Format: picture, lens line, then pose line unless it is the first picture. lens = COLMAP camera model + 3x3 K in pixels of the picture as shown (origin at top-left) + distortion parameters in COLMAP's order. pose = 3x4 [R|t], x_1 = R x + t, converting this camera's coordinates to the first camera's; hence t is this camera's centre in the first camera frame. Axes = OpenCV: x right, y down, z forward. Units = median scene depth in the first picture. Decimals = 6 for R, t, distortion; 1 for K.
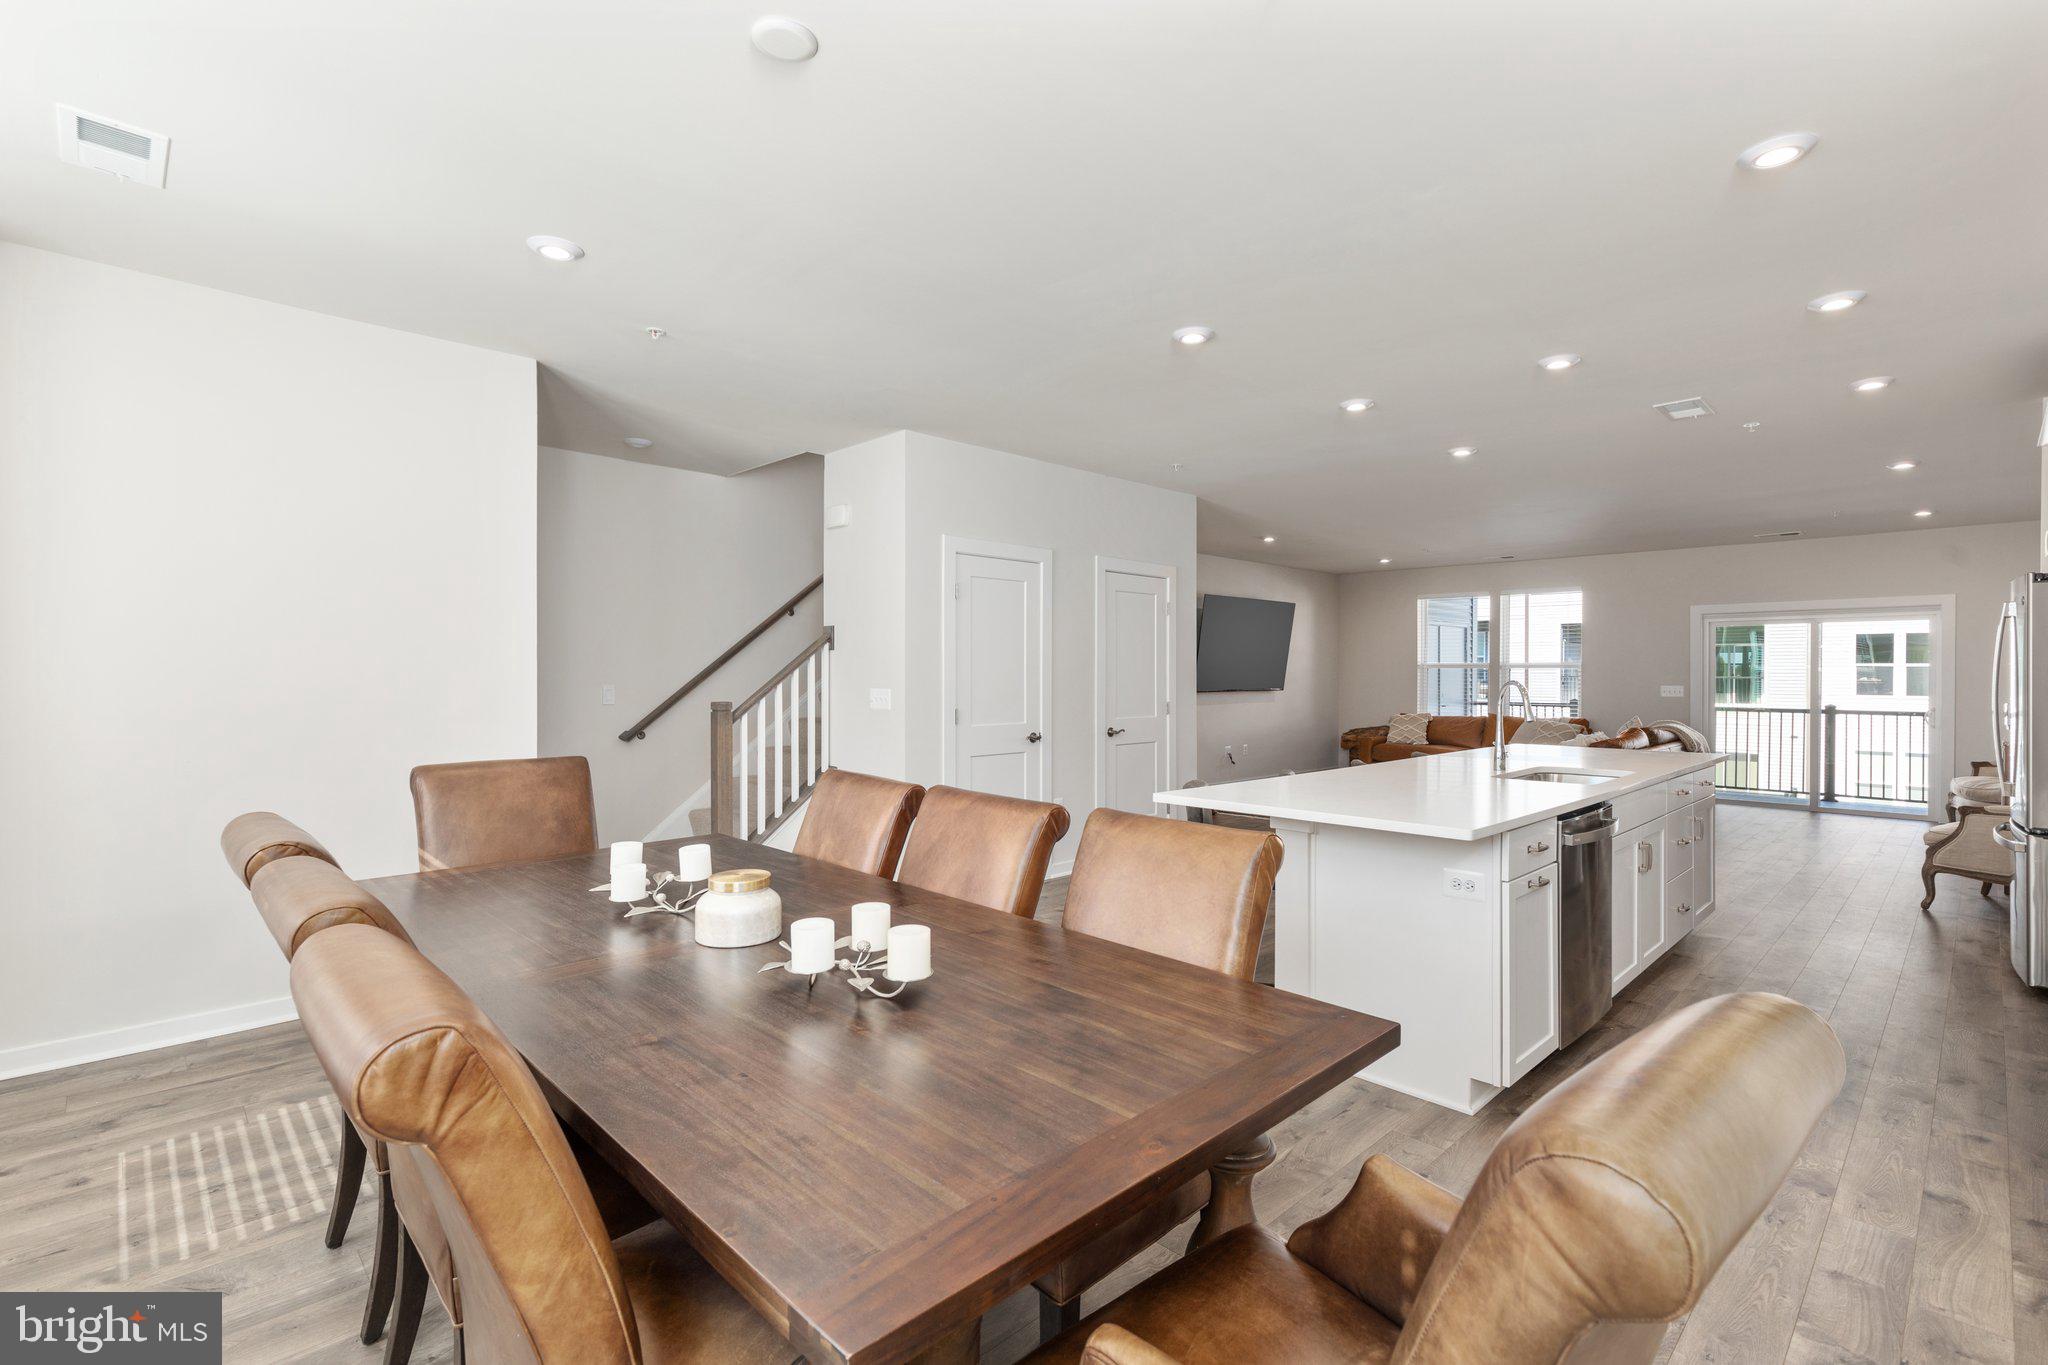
lens RADIAL K [[917.8, 0, 1011.7], [0, 917.8, 683.3], [0, 0, 1]] dist [0.001195, -0.000876]
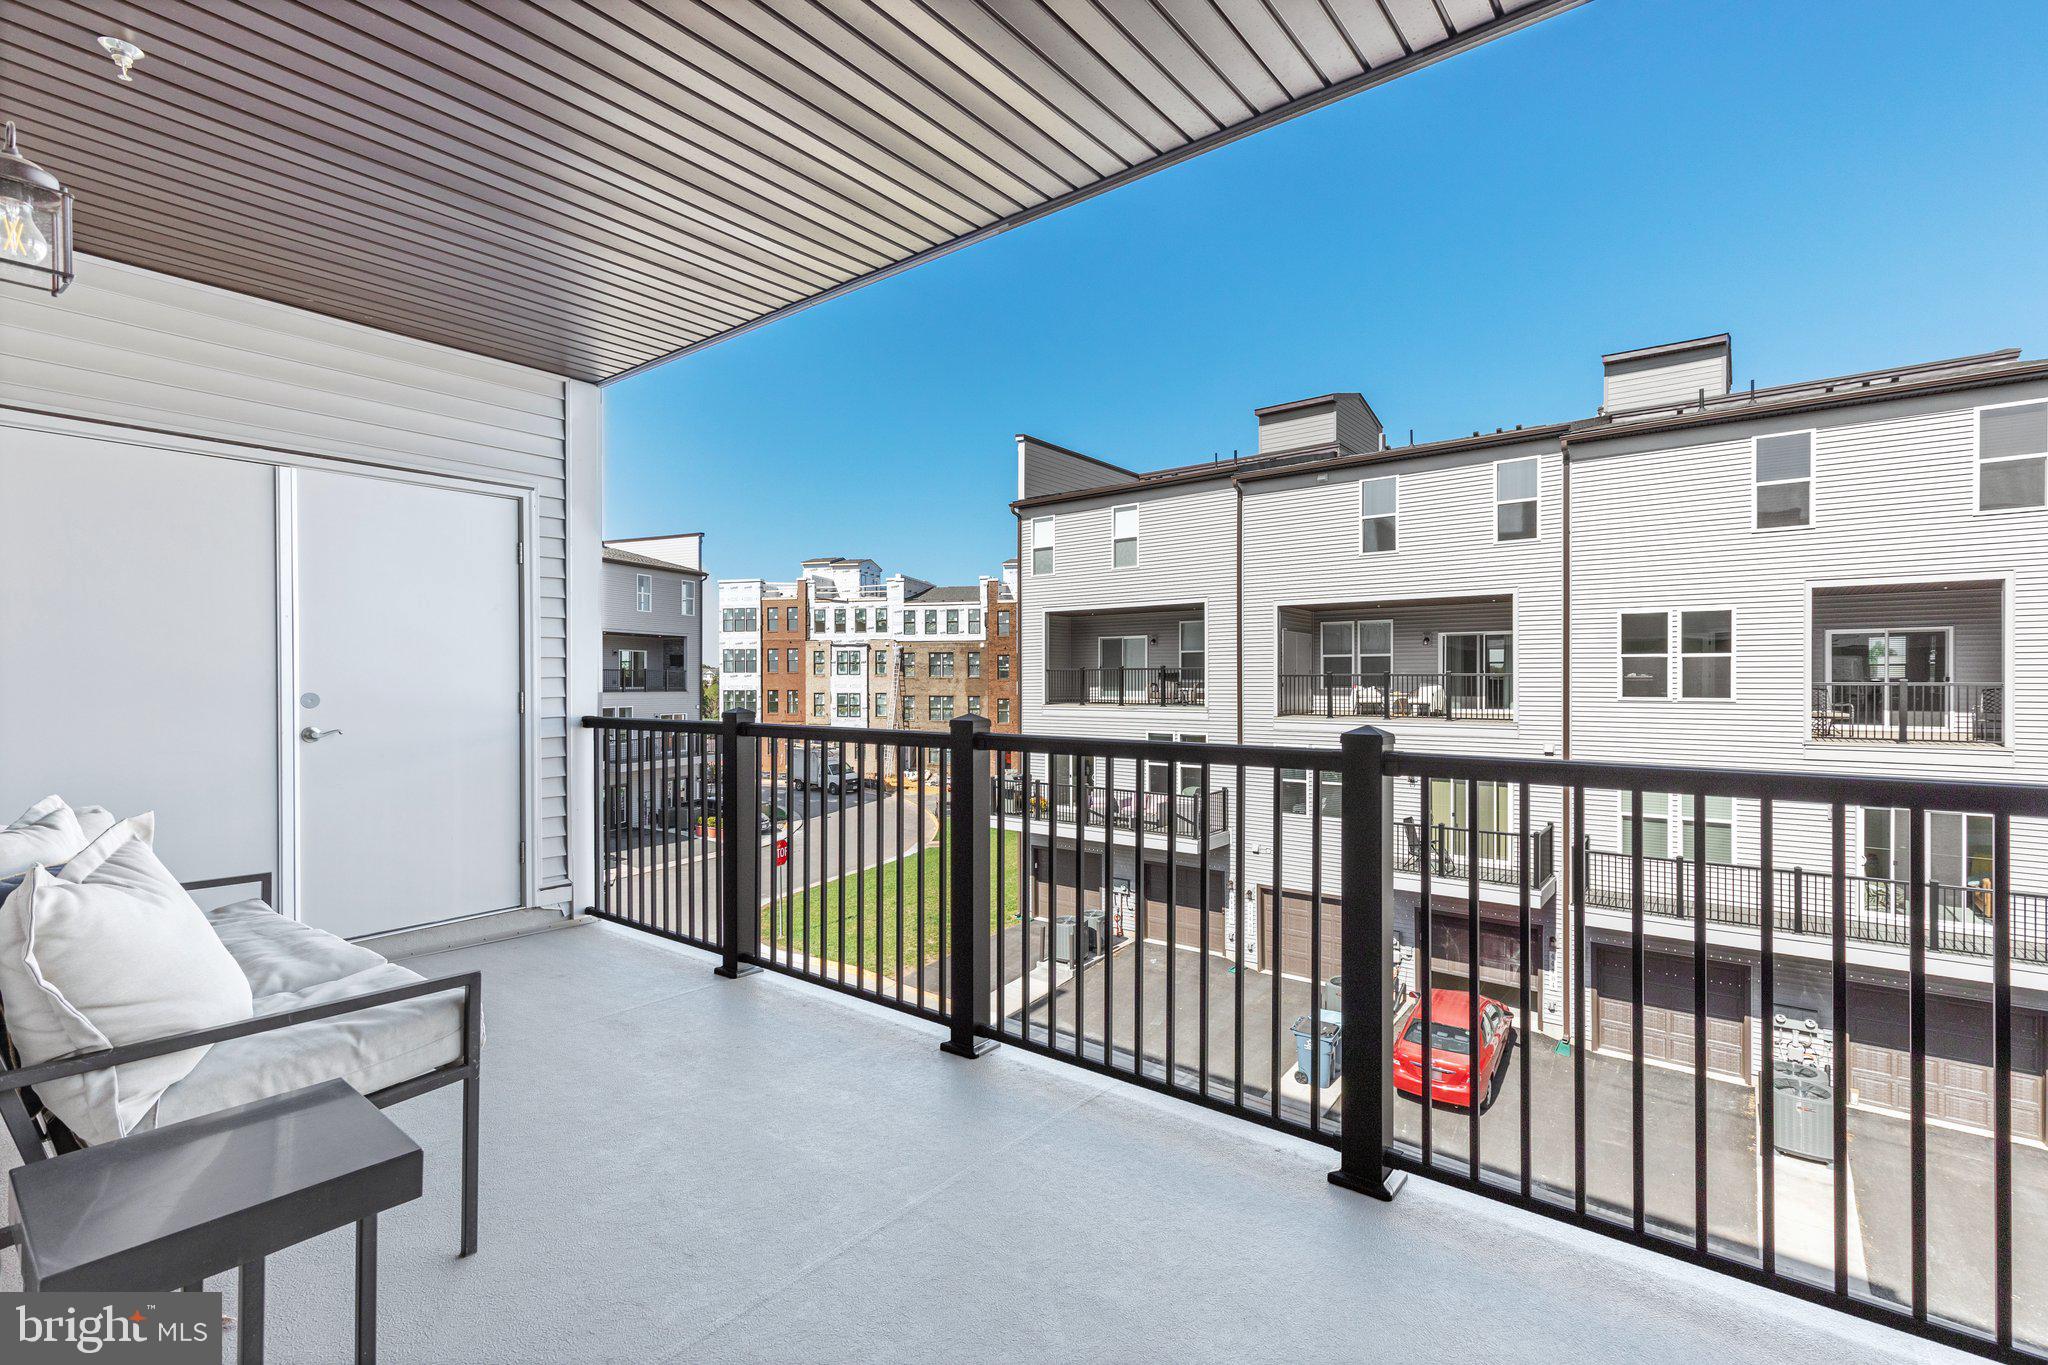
lens RADIAL K [[917.8, 0, 1019.8], [0, 917.8, 683.1], [0, 0, 1]] dist [0.001195, -0.000876]
pose [[0.989741, -0.000107, 0.142876, 0.727915], [0.001066, 0.999977, -0.006634, 0.013344], [-0.142873, 0.006719, 0.989718, 0.737620]]
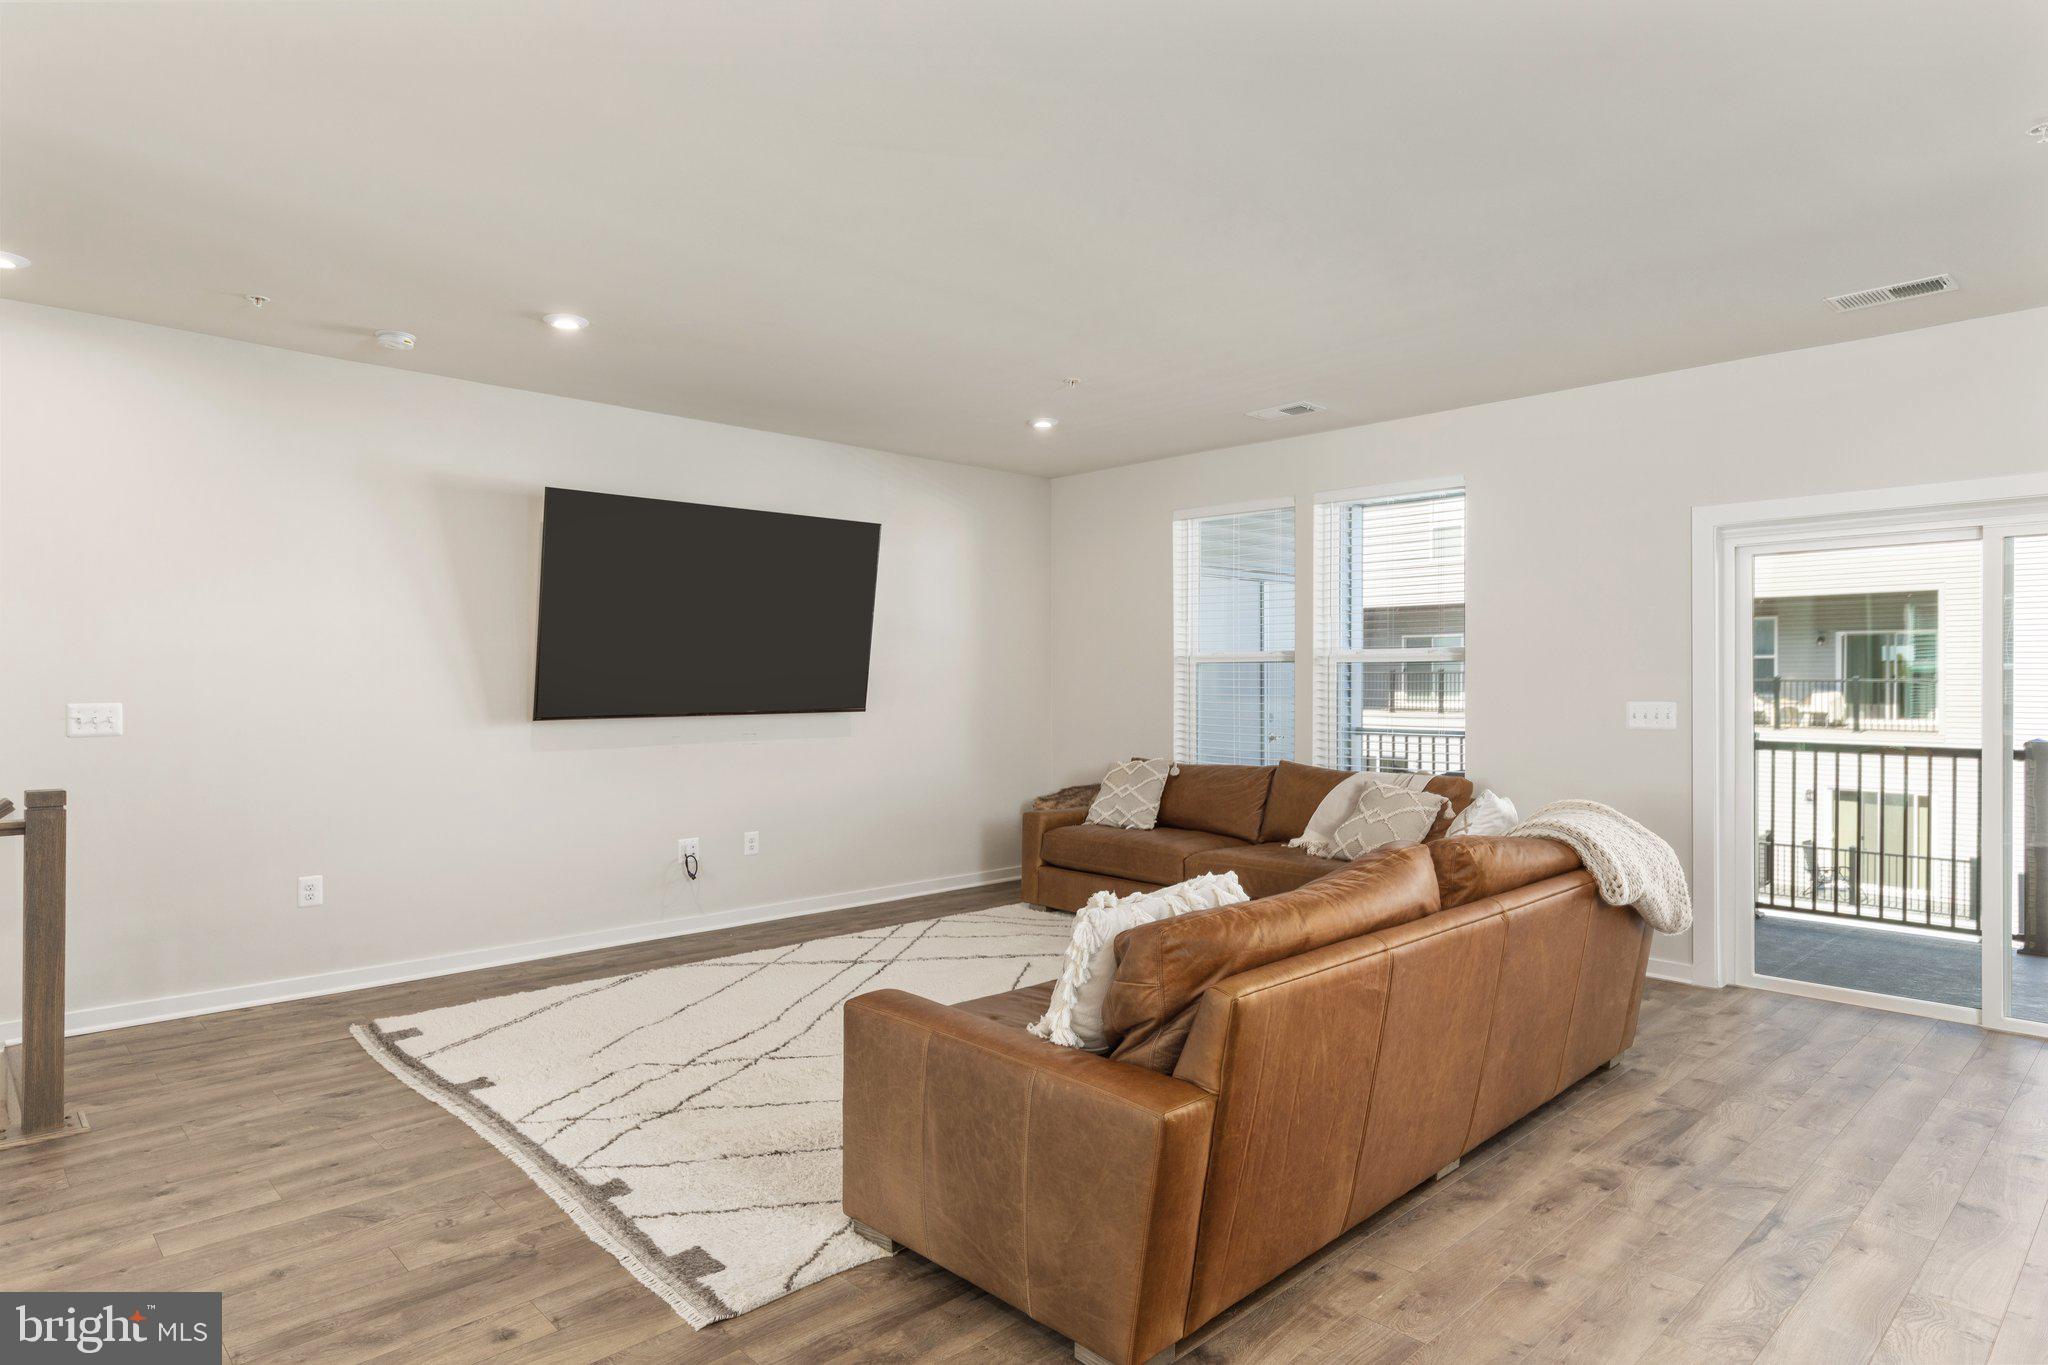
lens RADIAL K [[1162.6, 0, 1027.4], [0, 1162.6, 676.6], [0, 0, 1]] dist [0.001422, 0.000398]
pose [[0.999923, -0.000856, 0.012418, 0.375177], [0.000965, 0.999961, -0.008790, -0.004036], [-0.012410, 0.008802, 0.999884, 0.415628]]
